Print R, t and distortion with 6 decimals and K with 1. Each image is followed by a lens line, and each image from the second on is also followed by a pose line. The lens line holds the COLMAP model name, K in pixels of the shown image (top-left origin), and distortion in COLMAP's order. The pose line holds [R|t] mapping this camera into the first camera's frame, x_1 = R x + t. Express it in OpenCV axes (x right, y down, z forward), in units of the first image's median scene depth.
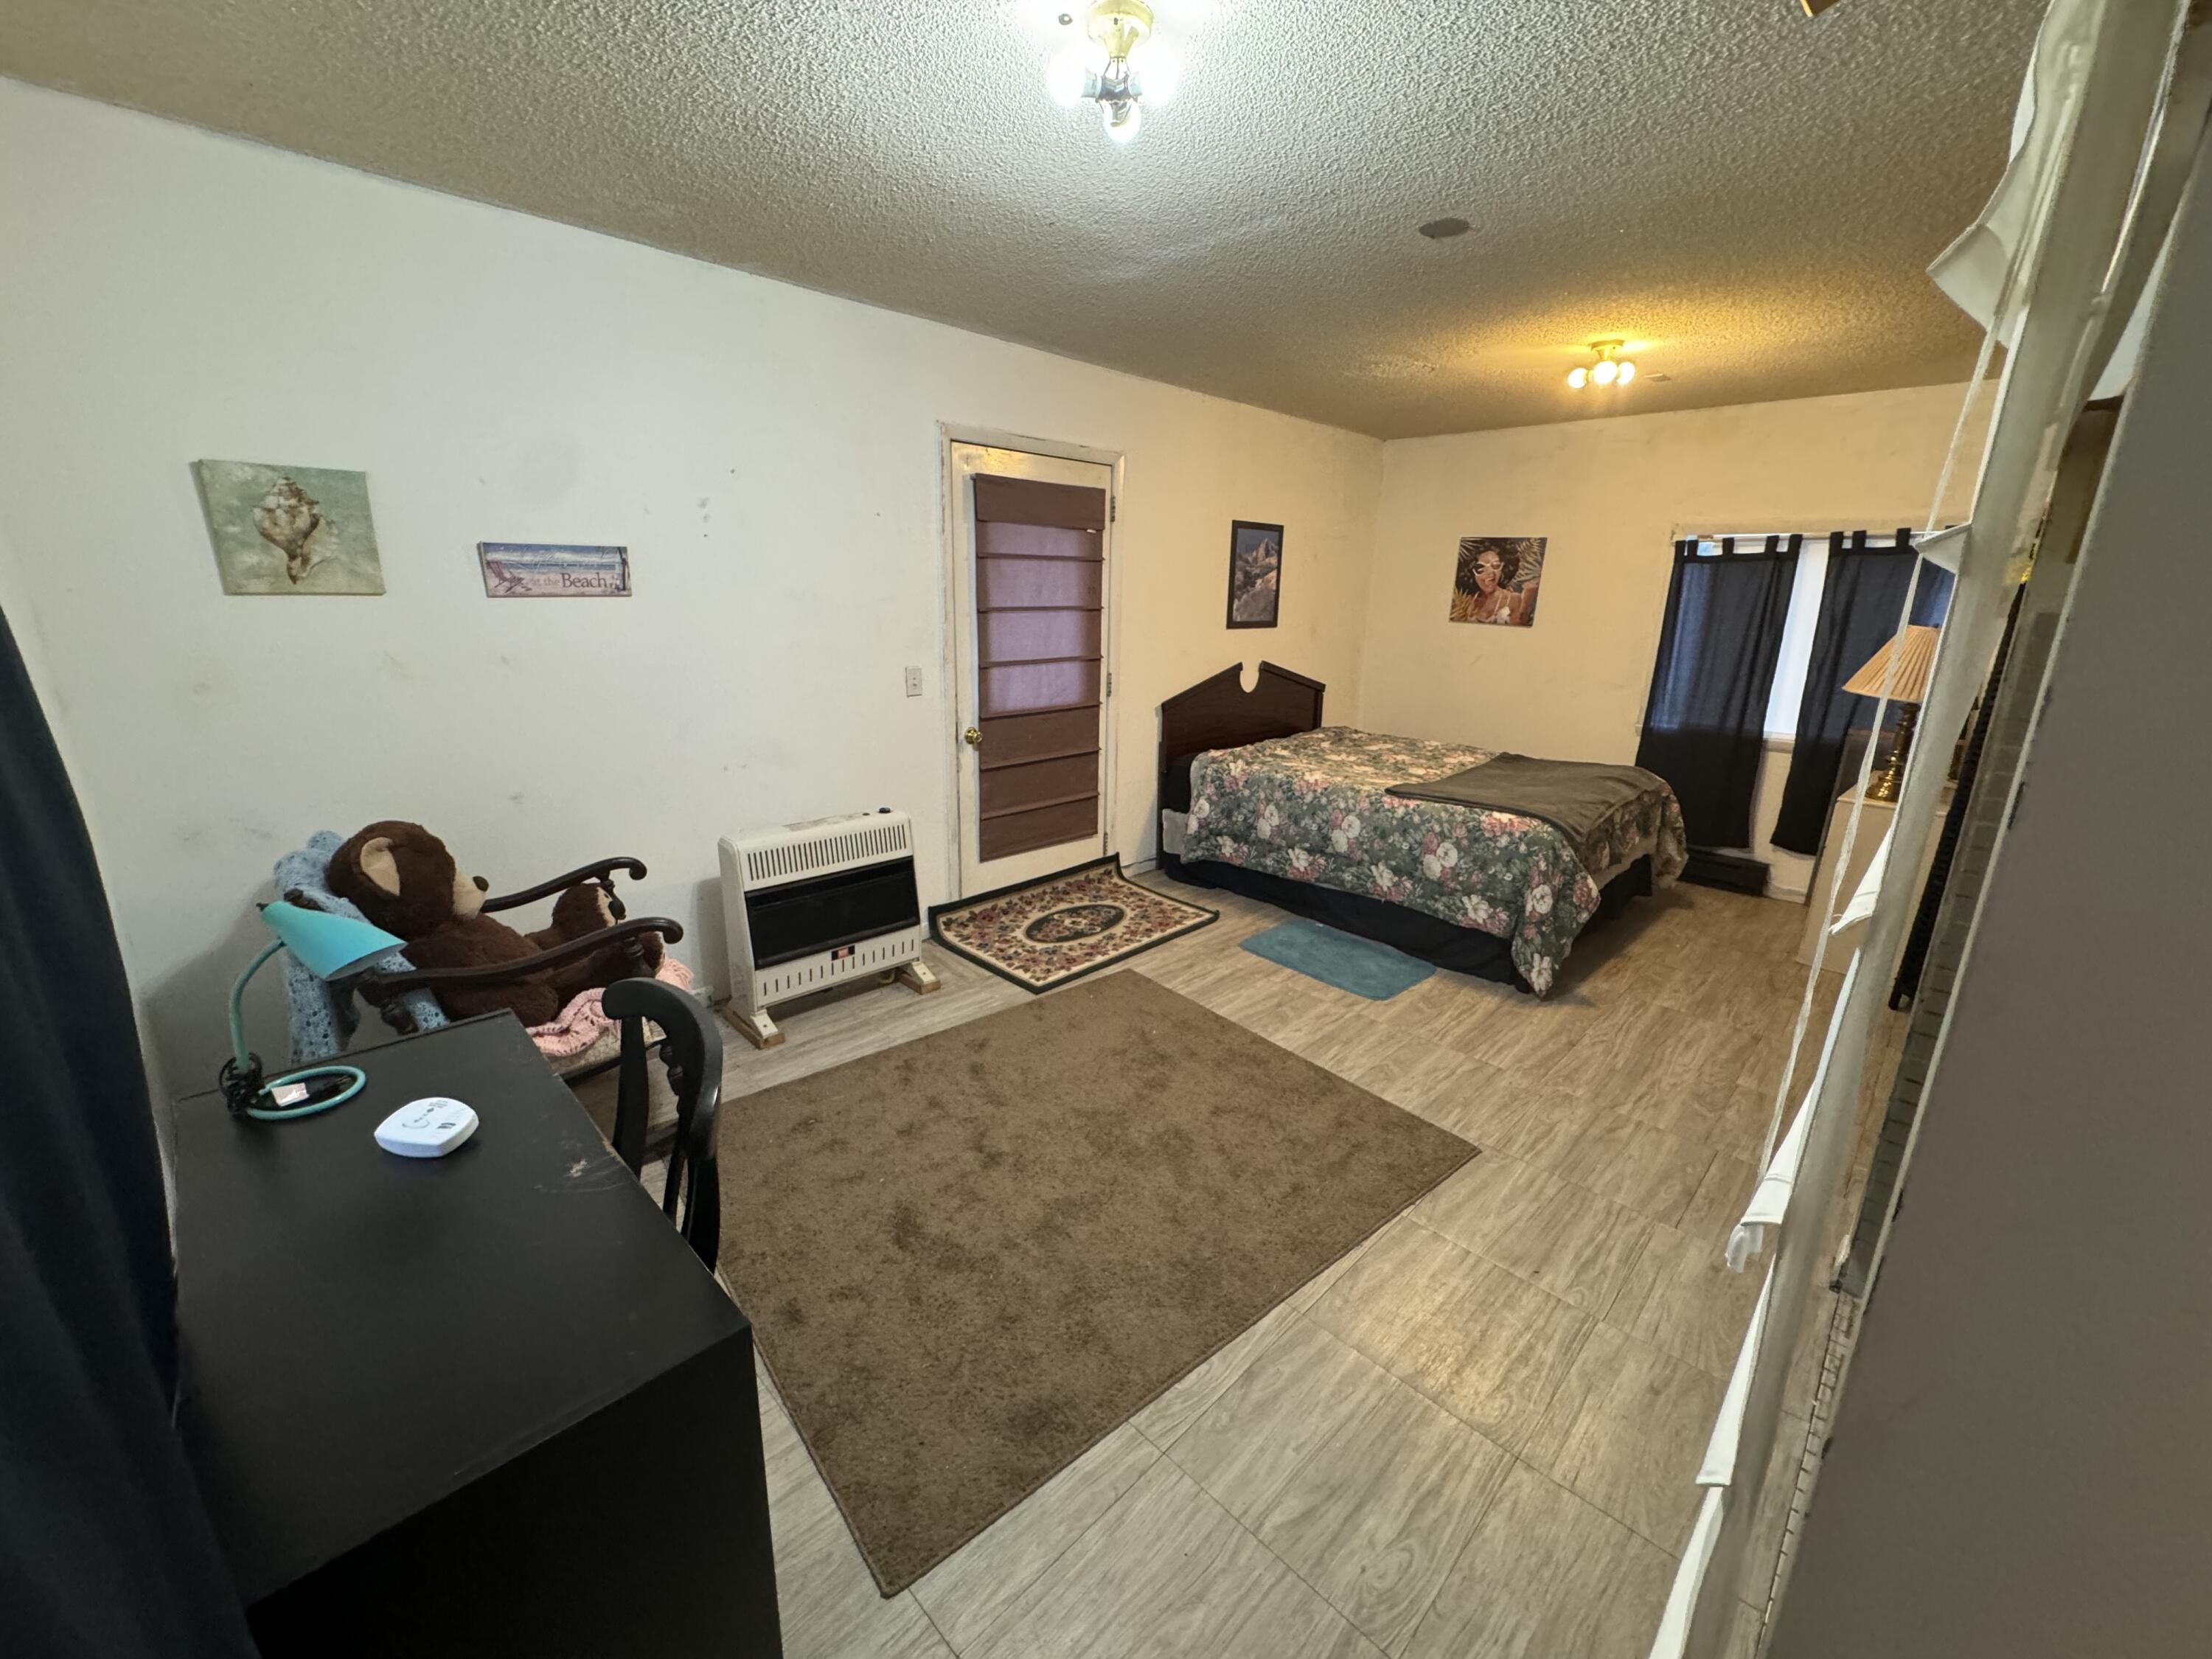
lens RADIAL K [[882.9, 0, 1106.0], [0, 882.9, 829.5], [0, 0, 1]] dist [-0.001578, -0.000157]
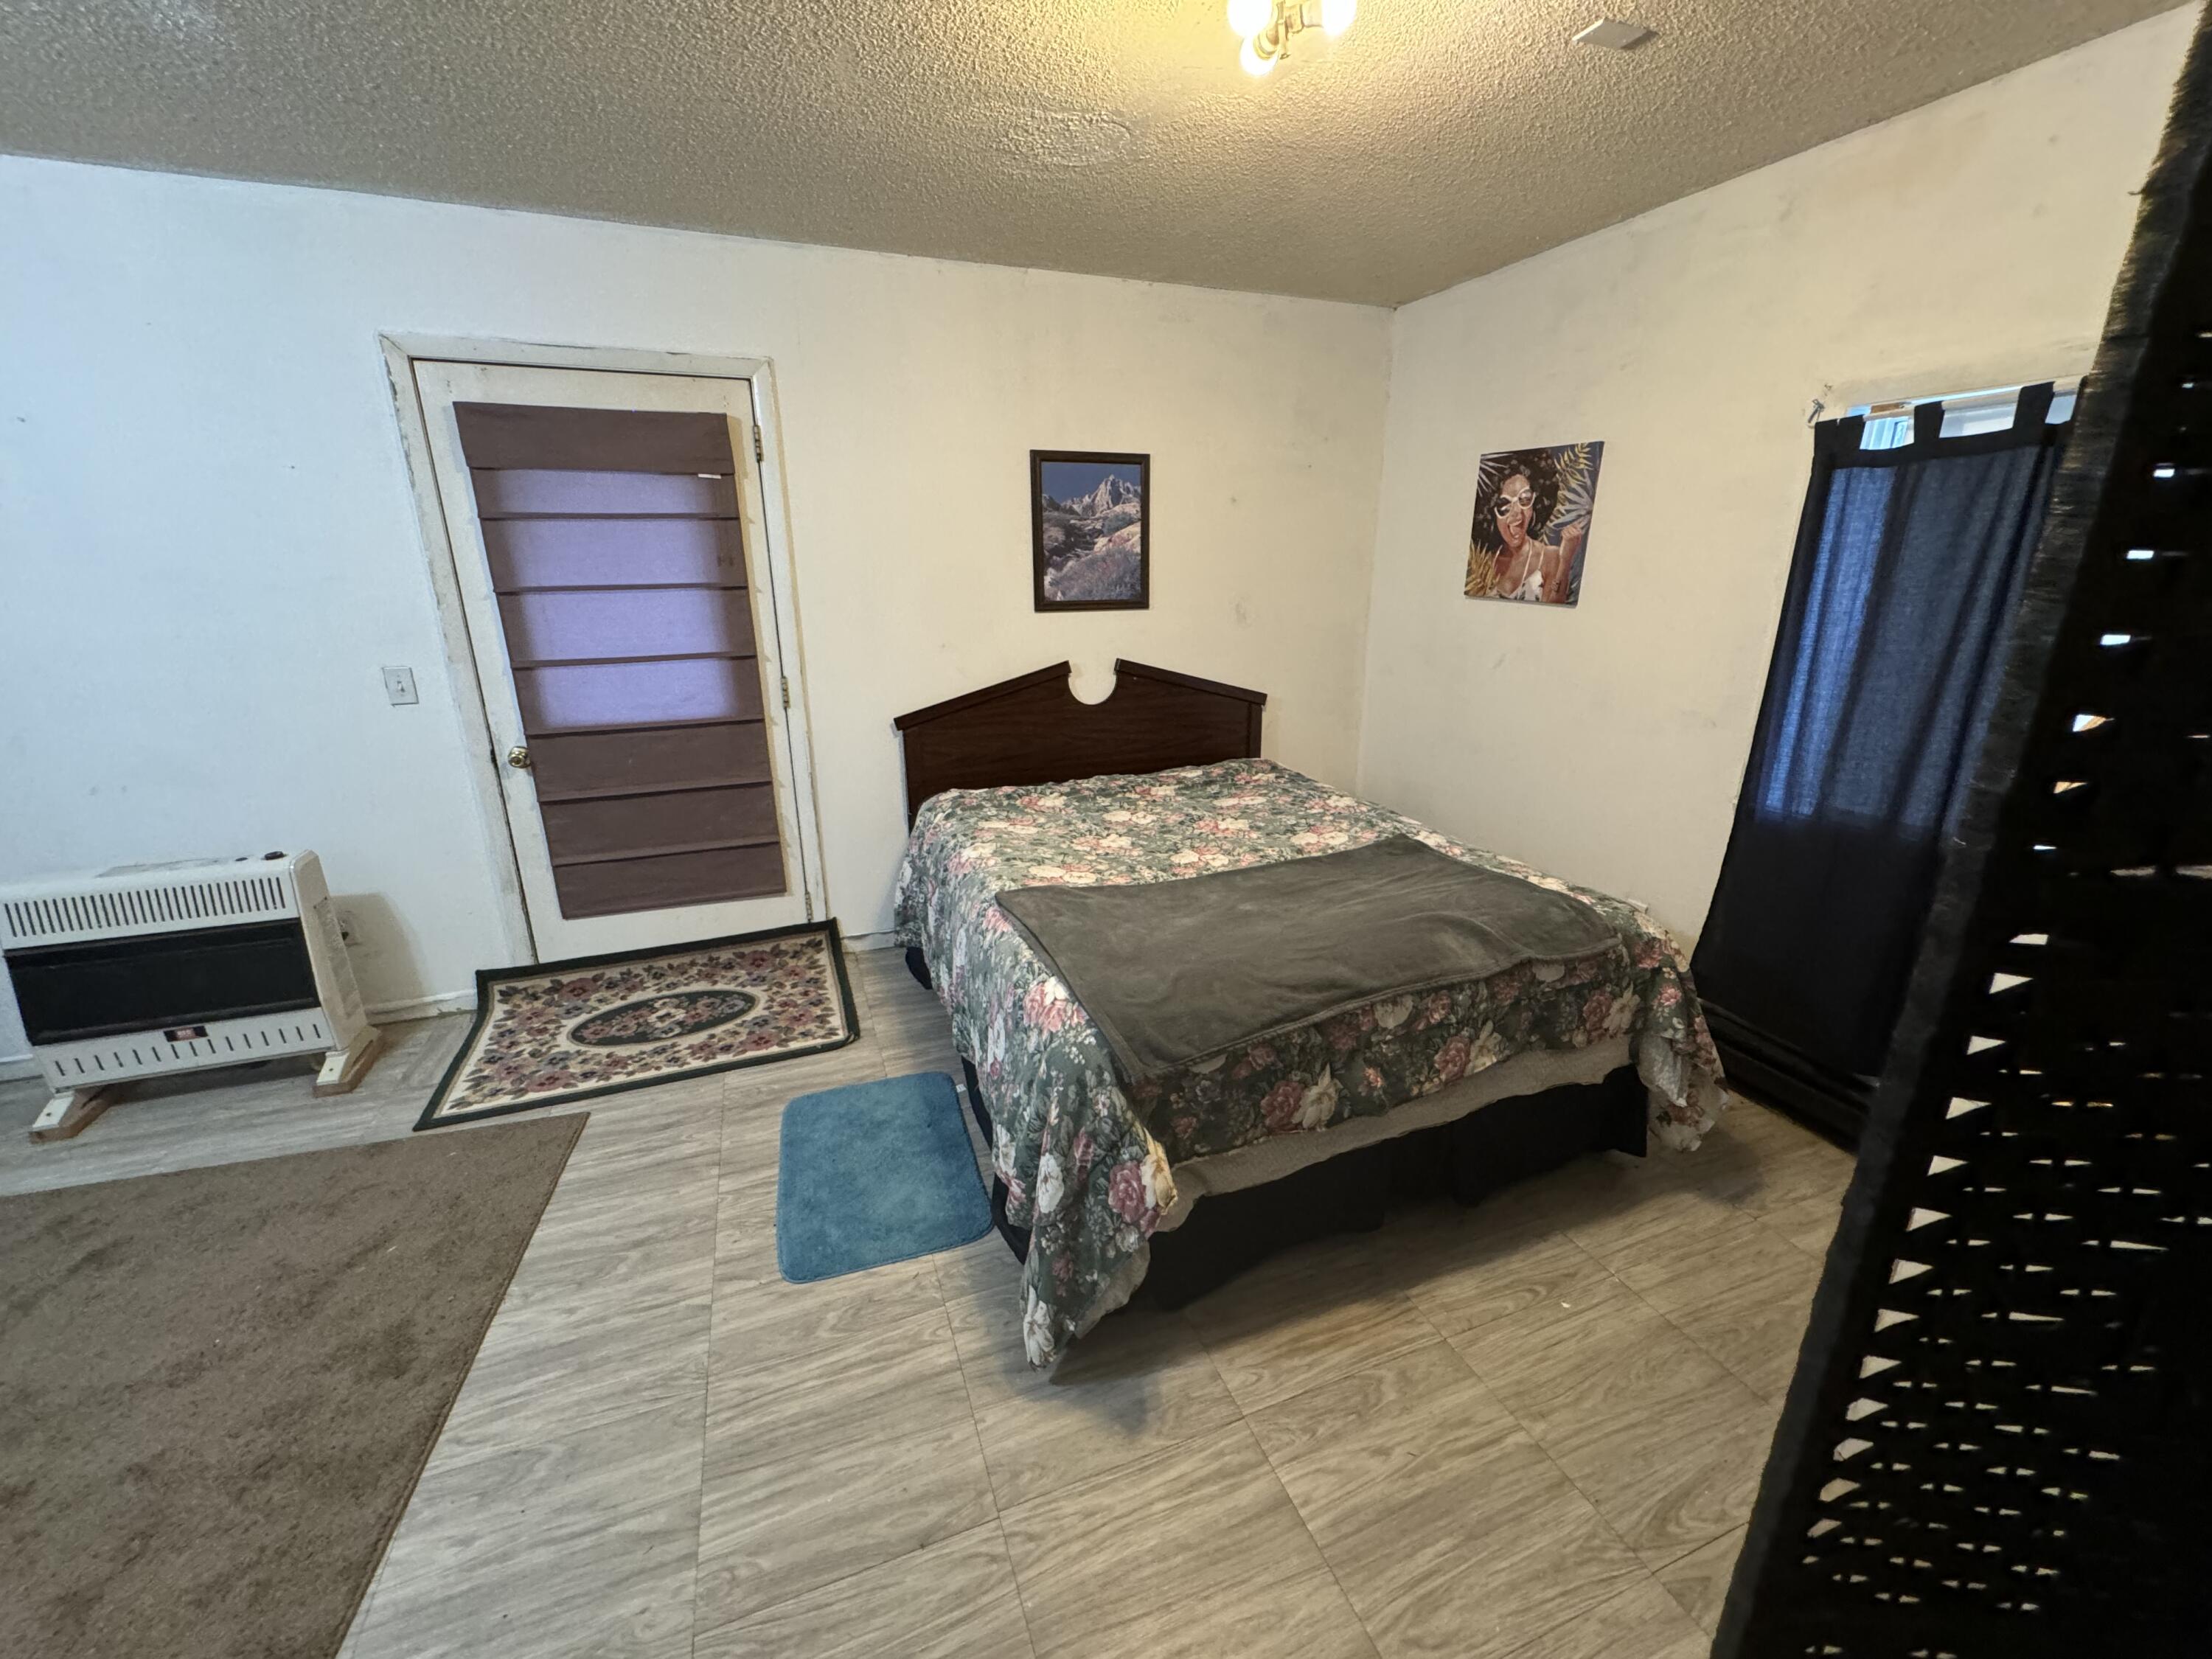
lens RADIAL K [[885.9, 0, 1104.9], [0, 885.9, 826.8], [0, 0, 1]] dist [-0.000231, -0.000369]
pose [[0.911449, 0.095365, -0.400207, 0.581877], [-0.086086, 0.995438, 0.041146, -0.114170], [0.402305, -0.003050, 0.915501, 0.474682]]
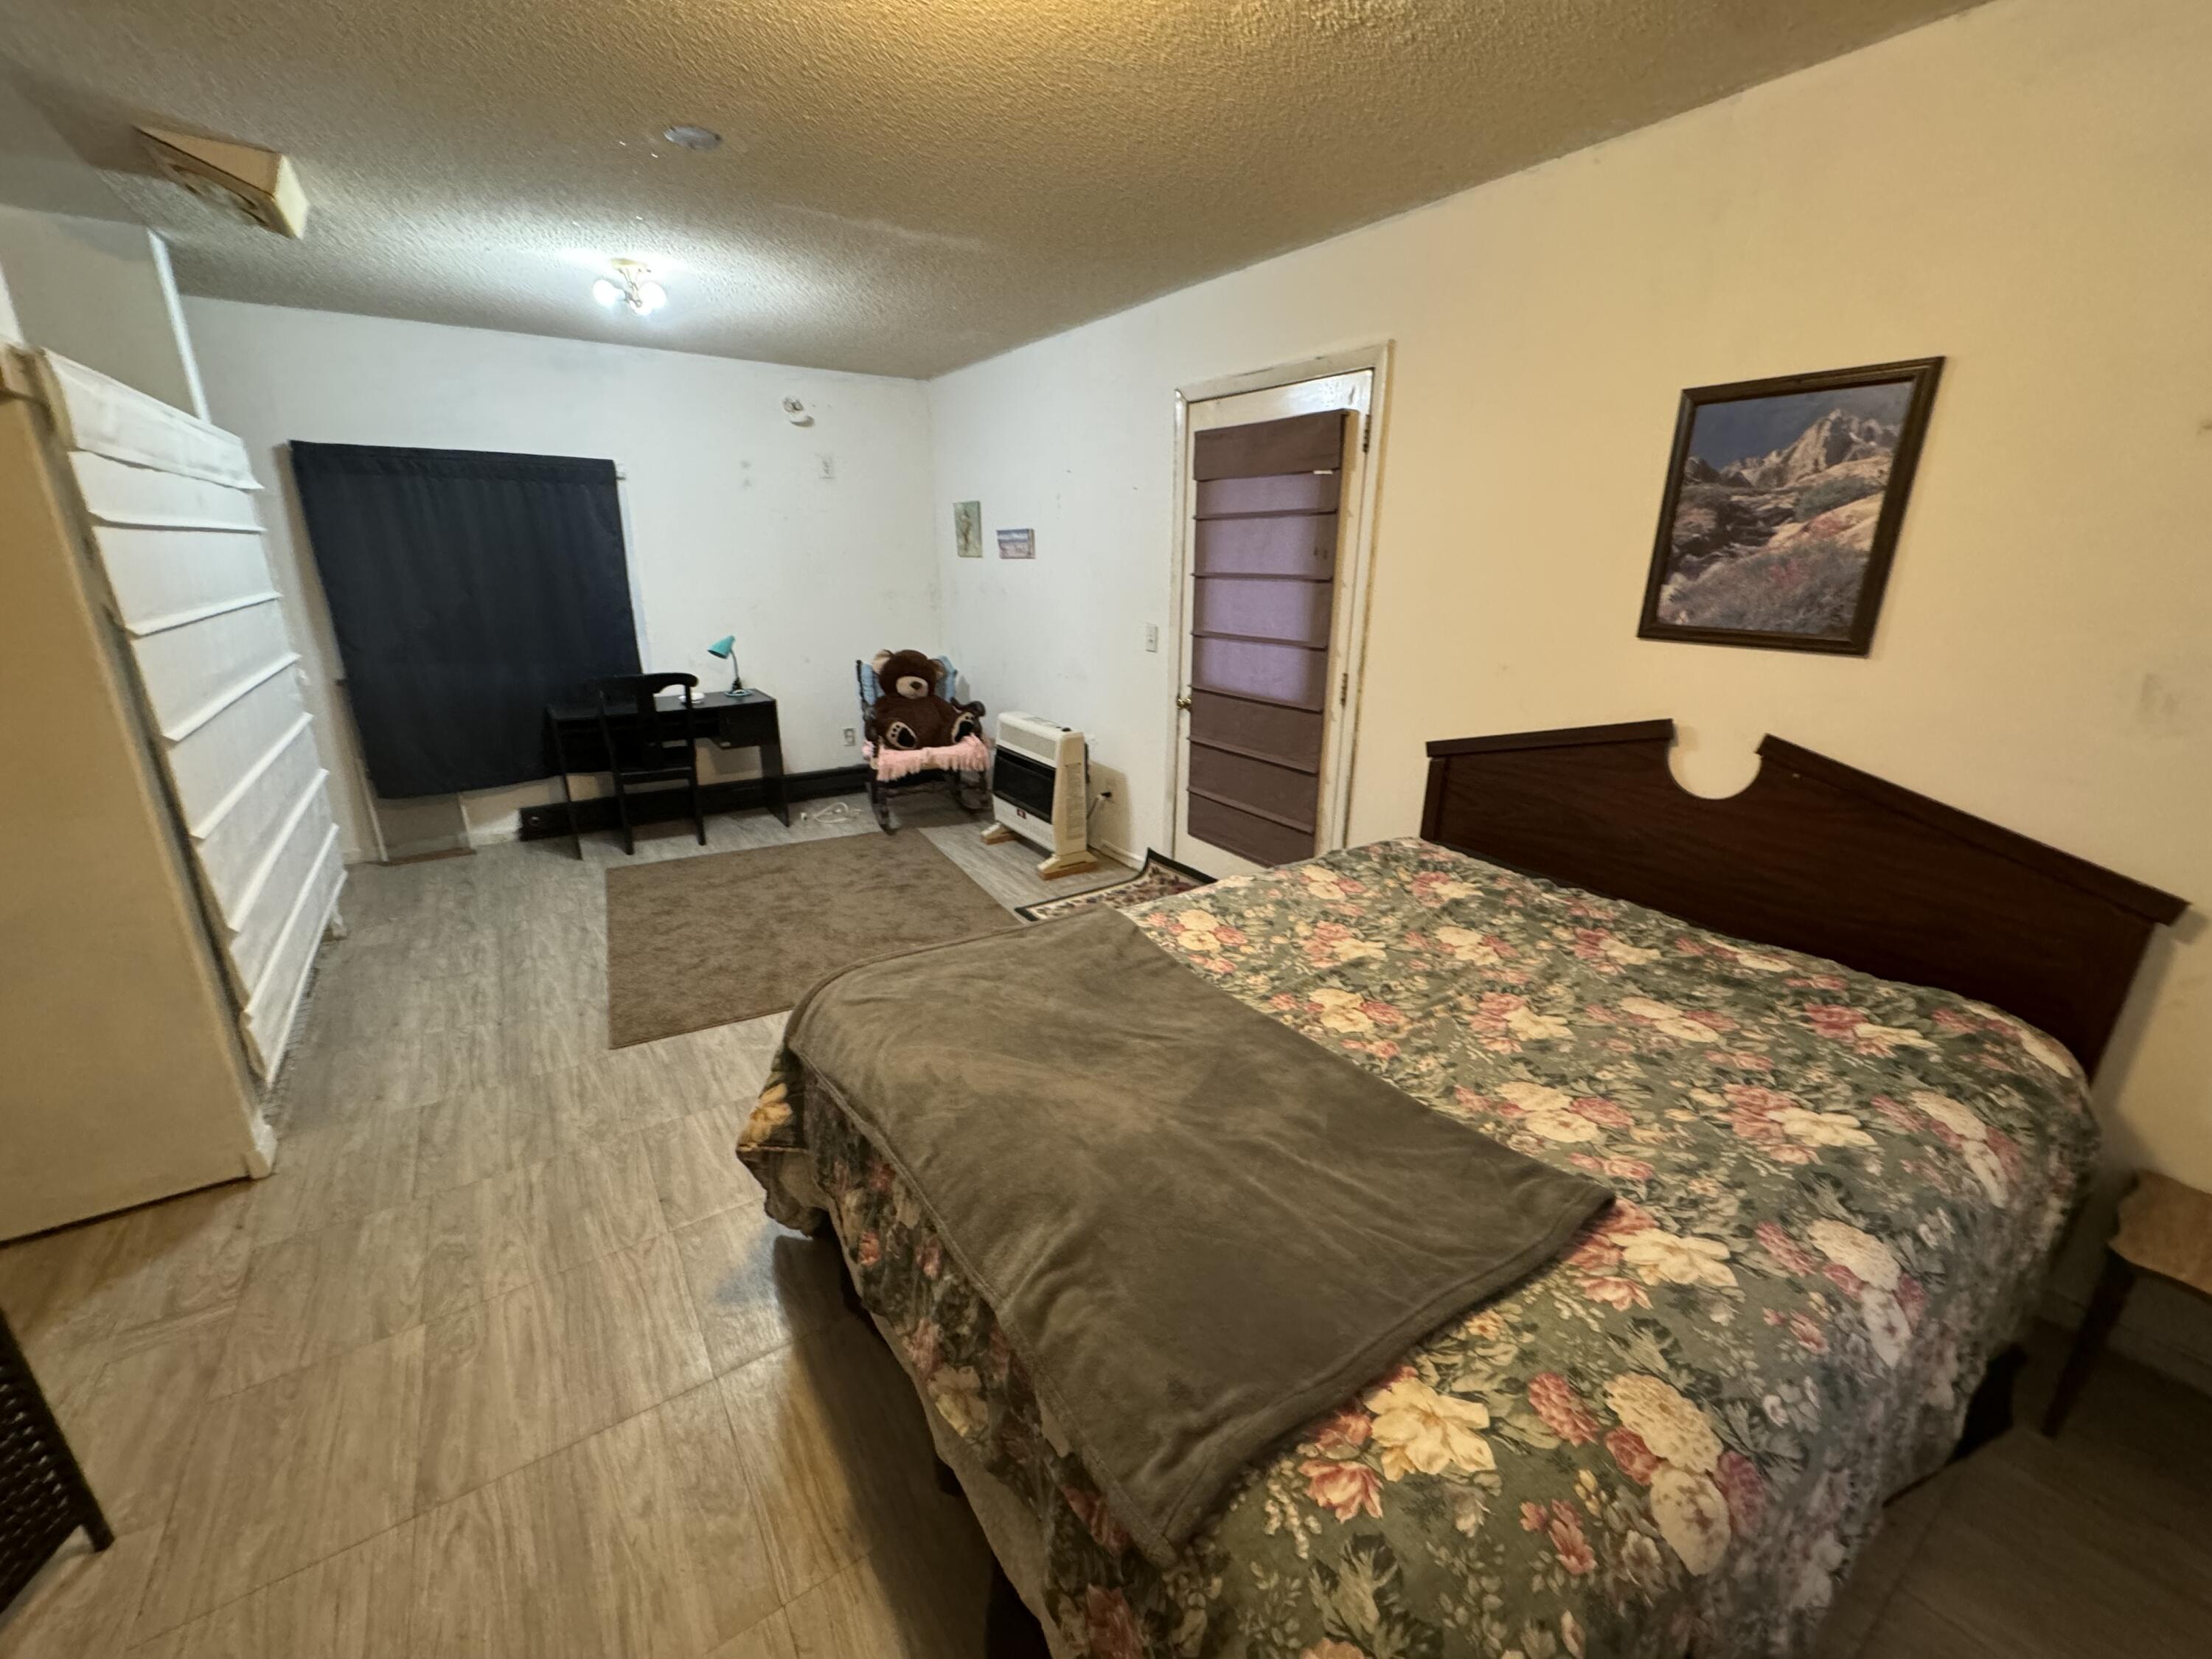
lens RADIAL K [[885.9, 0, 1104.9], [0, 885.9, 826.8], [0, 0, 1]] dist [-0.000231, -0.000369]
pose [[-0.192212, 0.272823, -0.942668, 0.789339], [-0.272344, 0.908018, 0.318326, -0.254704], [0.942806, 0.317916, -0.100230, 0.993642]]
